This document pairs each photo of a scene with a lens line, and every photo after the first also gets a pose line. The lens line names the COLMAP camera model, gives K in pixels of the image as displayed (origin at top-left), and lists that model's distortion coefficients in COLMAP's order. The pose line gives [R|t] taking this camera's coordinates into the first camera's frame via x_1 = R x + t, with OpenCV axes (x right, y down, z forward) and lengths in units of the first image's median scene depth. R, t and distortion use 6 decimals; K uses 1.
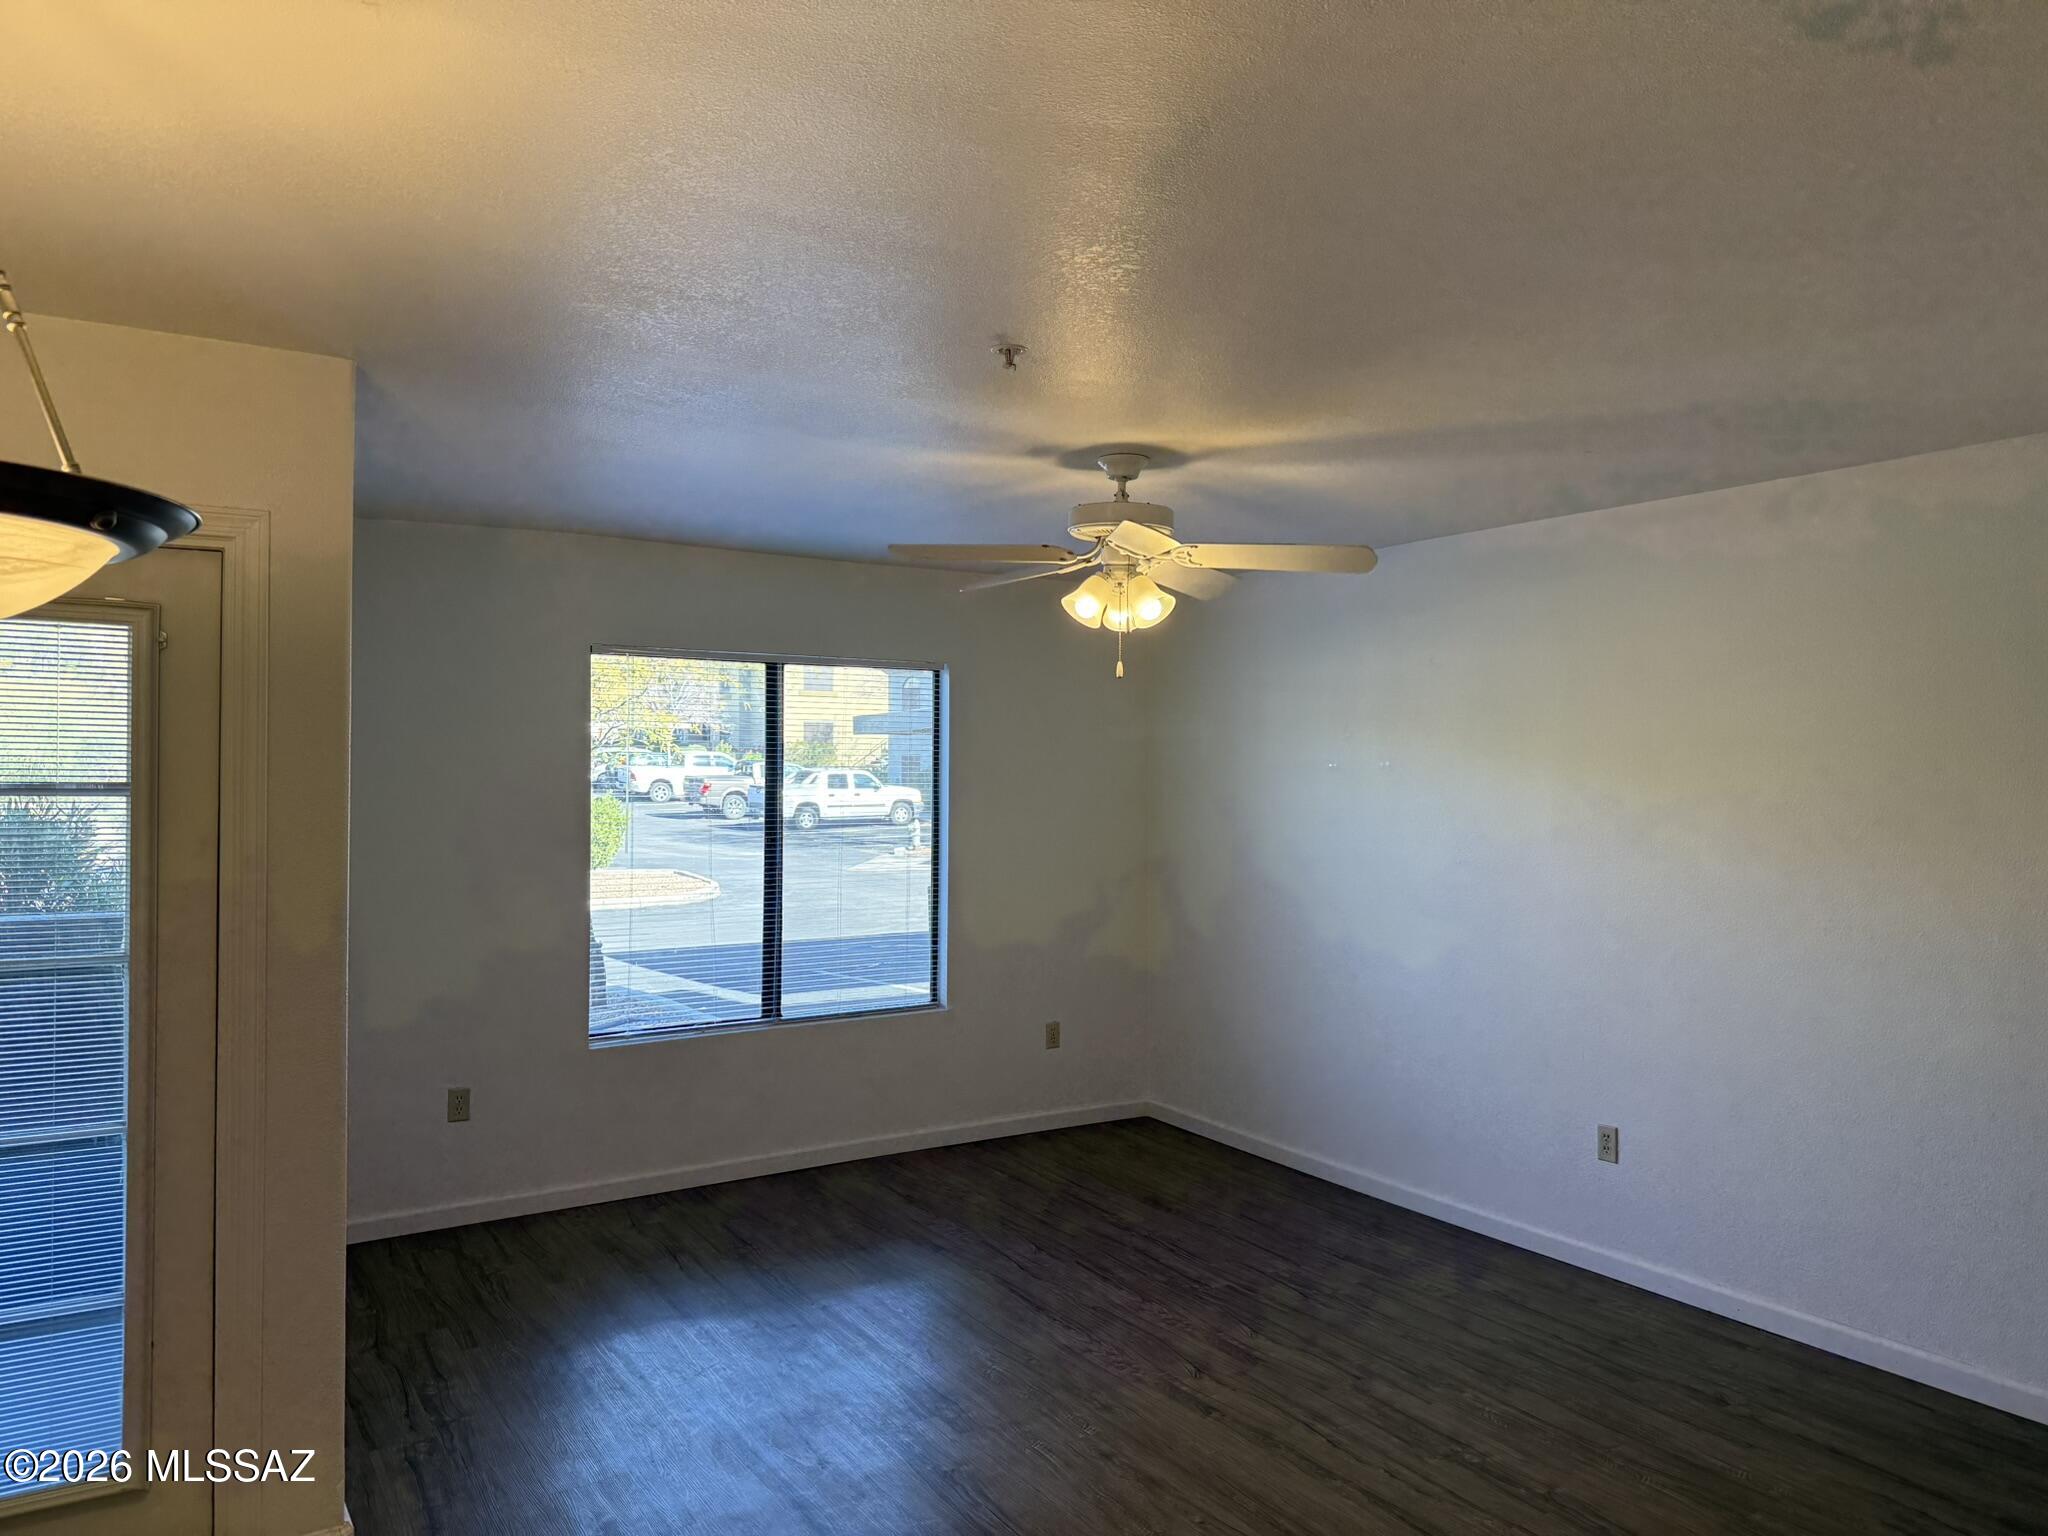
lens RADIAL K [[1430.3, 0, 1028.0], [0, 1430.3, 778.5], [0, 0, 1]] dist [0.046385, -0.070652]
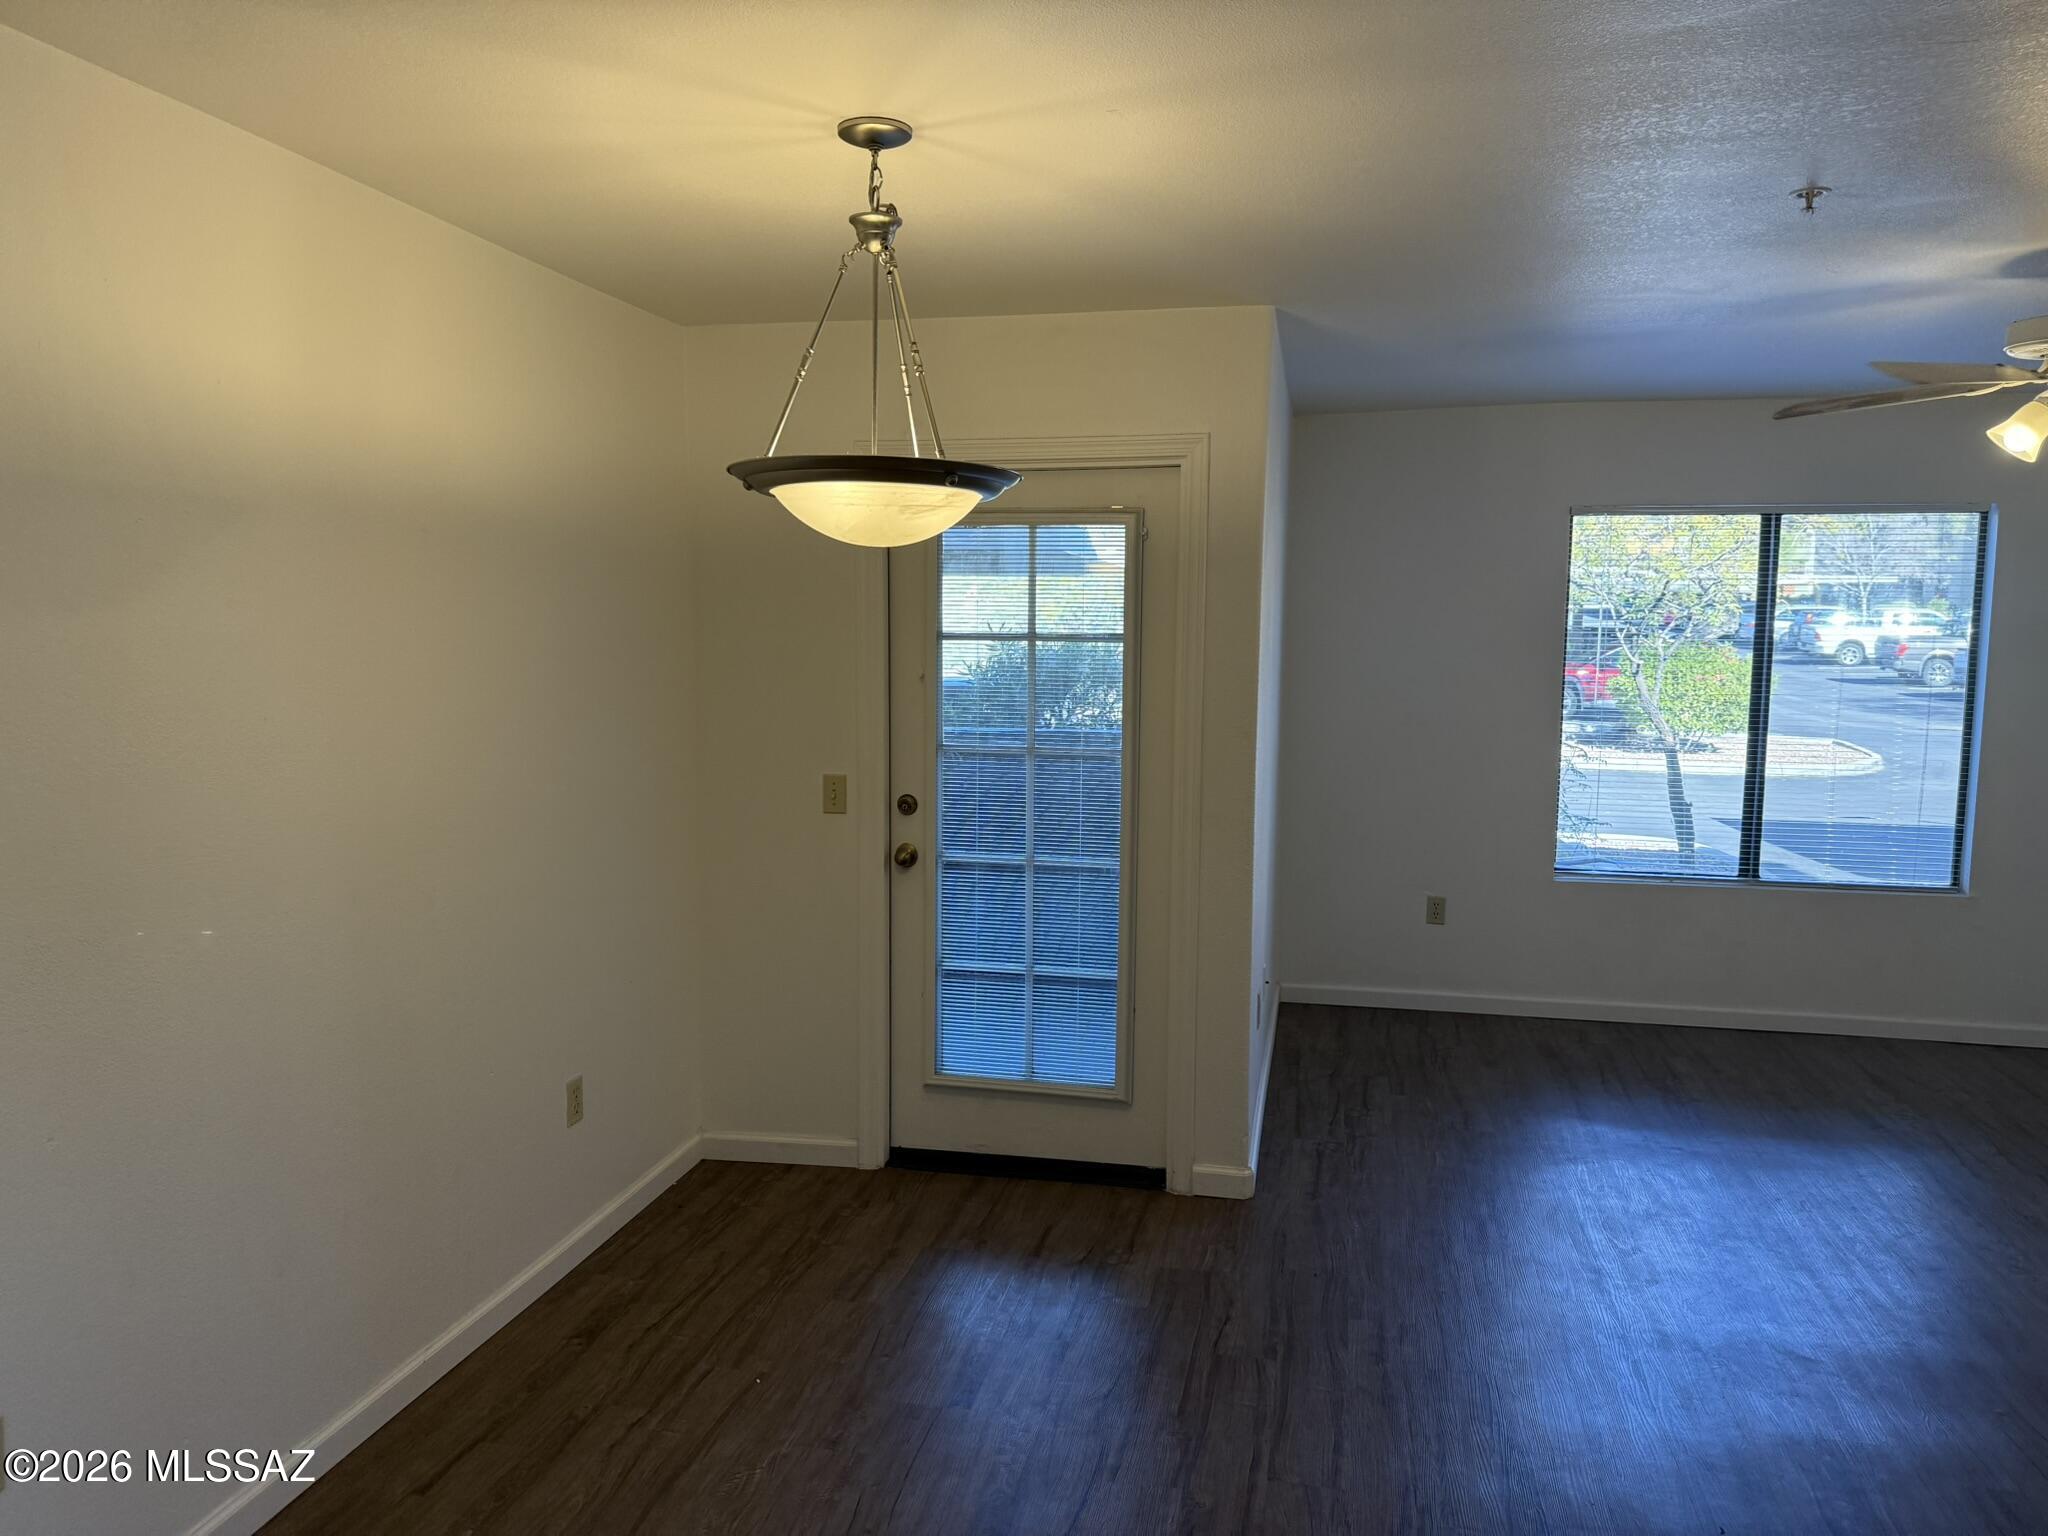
lens RADIAL K [[1430.3, 0, 1028.0], [0, 1430.3, 778.5], [0, 0, 1]] dist [0.046385, -0.070652]
pose [[0.707768, 0.072599, -0.702705, 0.190354], [-0.004745, 0.995172, 0.098036, 0.004767], [0.706429, -0.066052, 0.704695, -0.061130]]
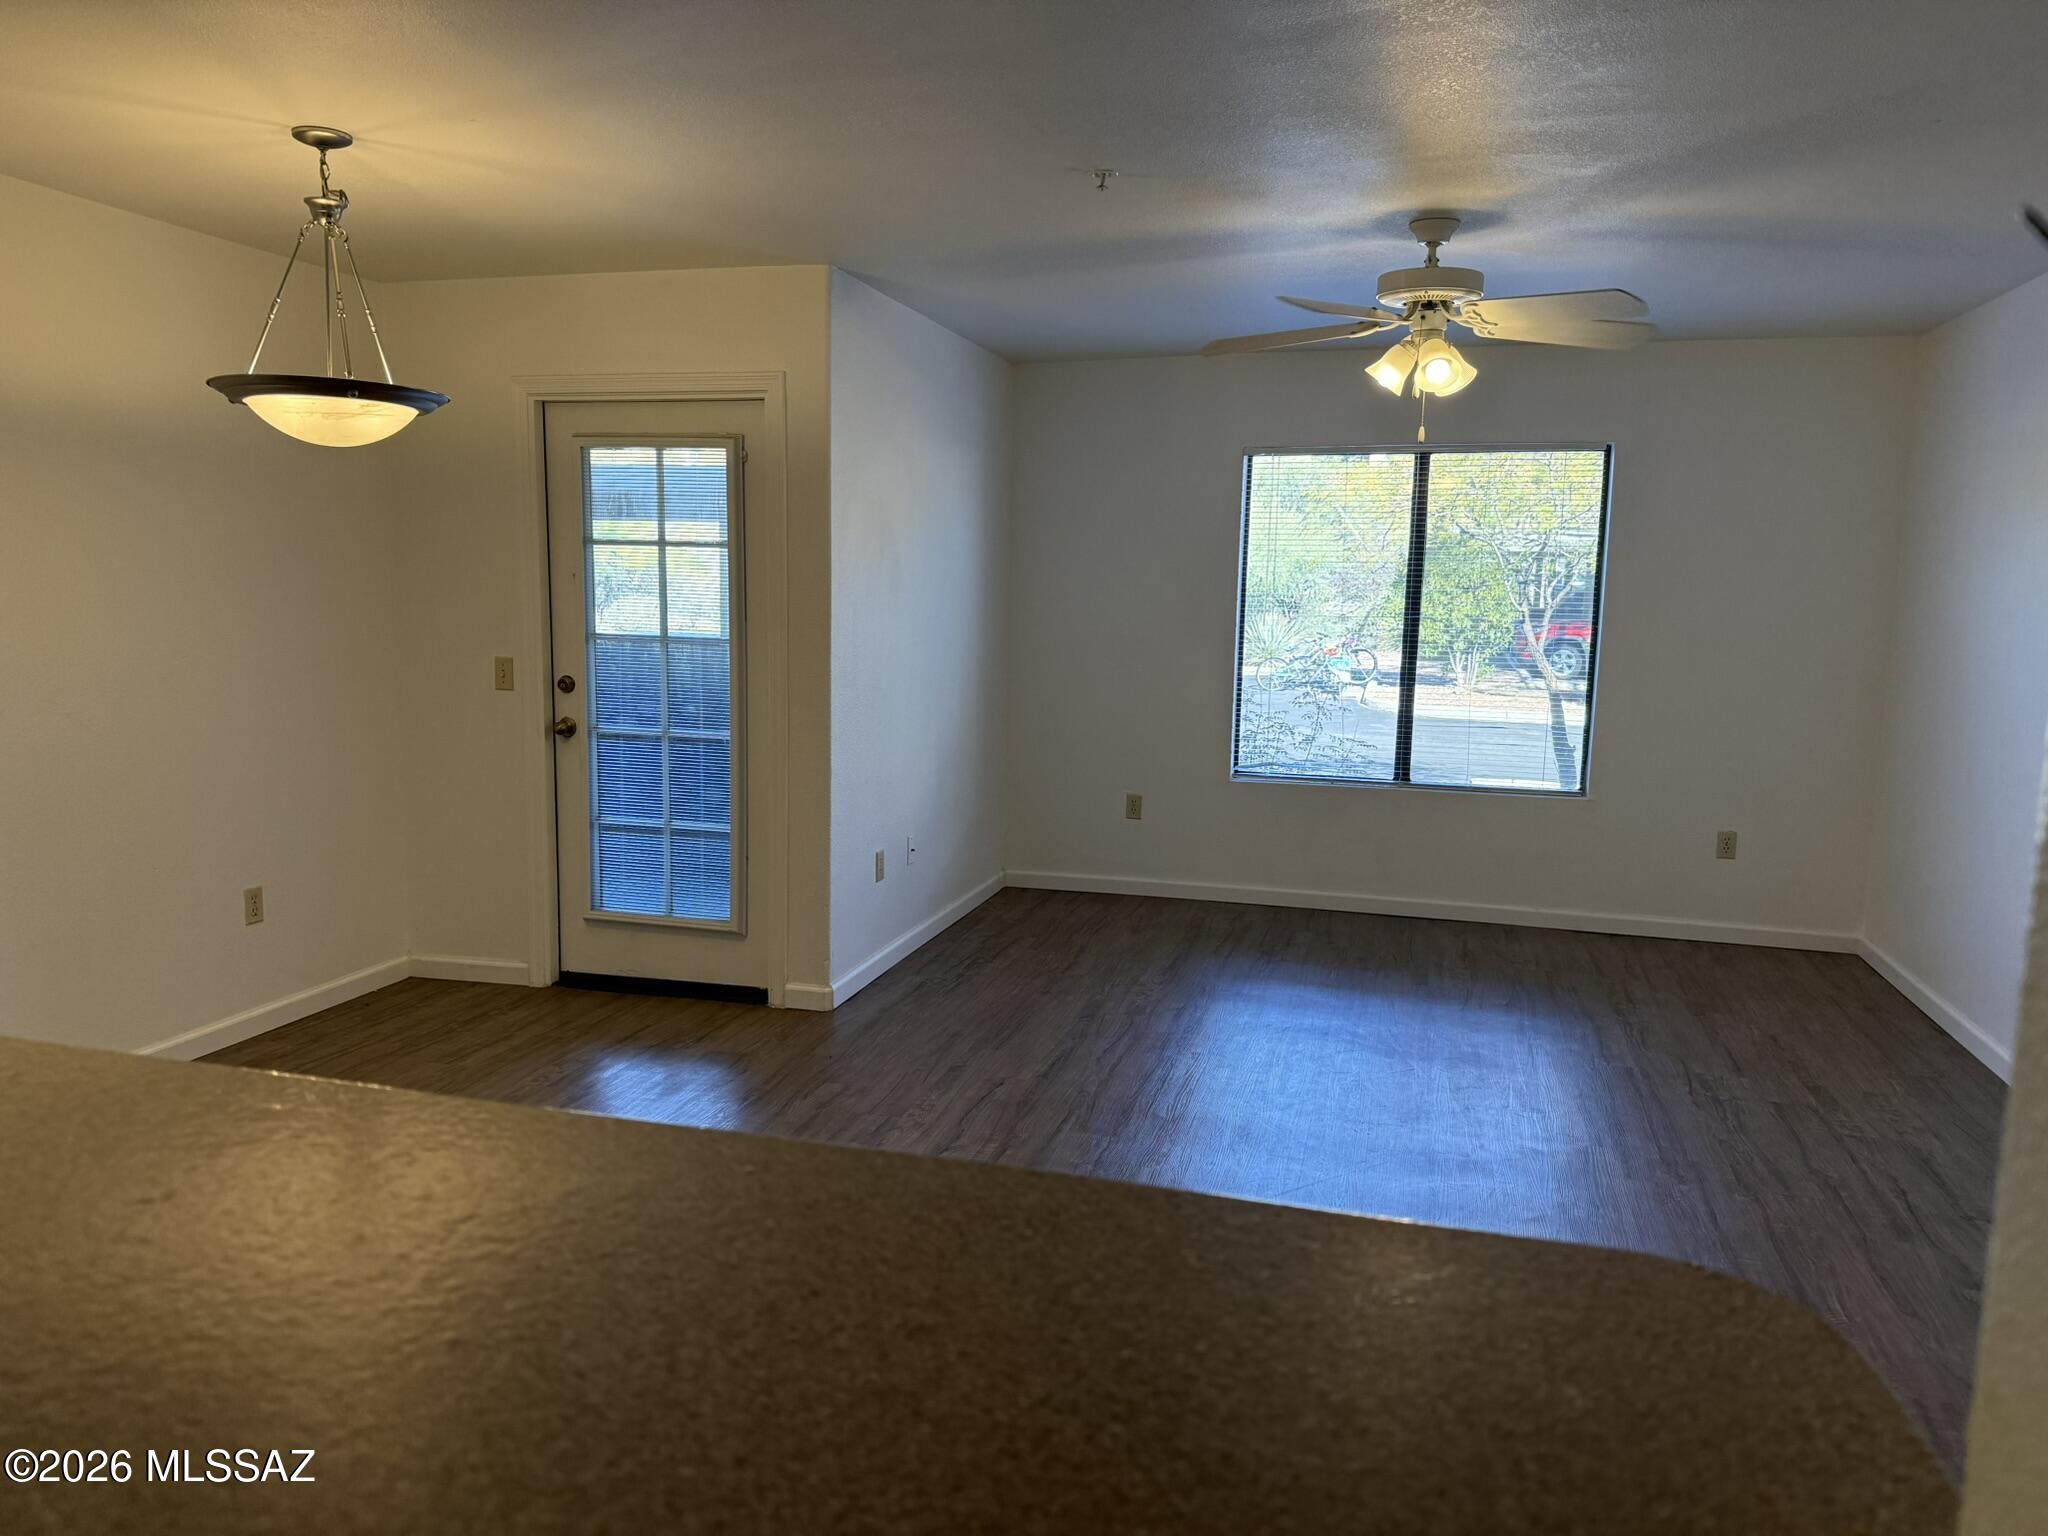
lens RADIAL K [[1444.9, 0, 1028.7], [0, 1444.9, 788.4], [0, 0, 1]] dist [0.055922, -0.086937]
pose [[0.660588, 0.108503, -0.742866, 0.539964], [-0.017198, 0.991428, 0.129515, 0.038038], [0.750552, -0.072780, 0.656792, 0.048545]]
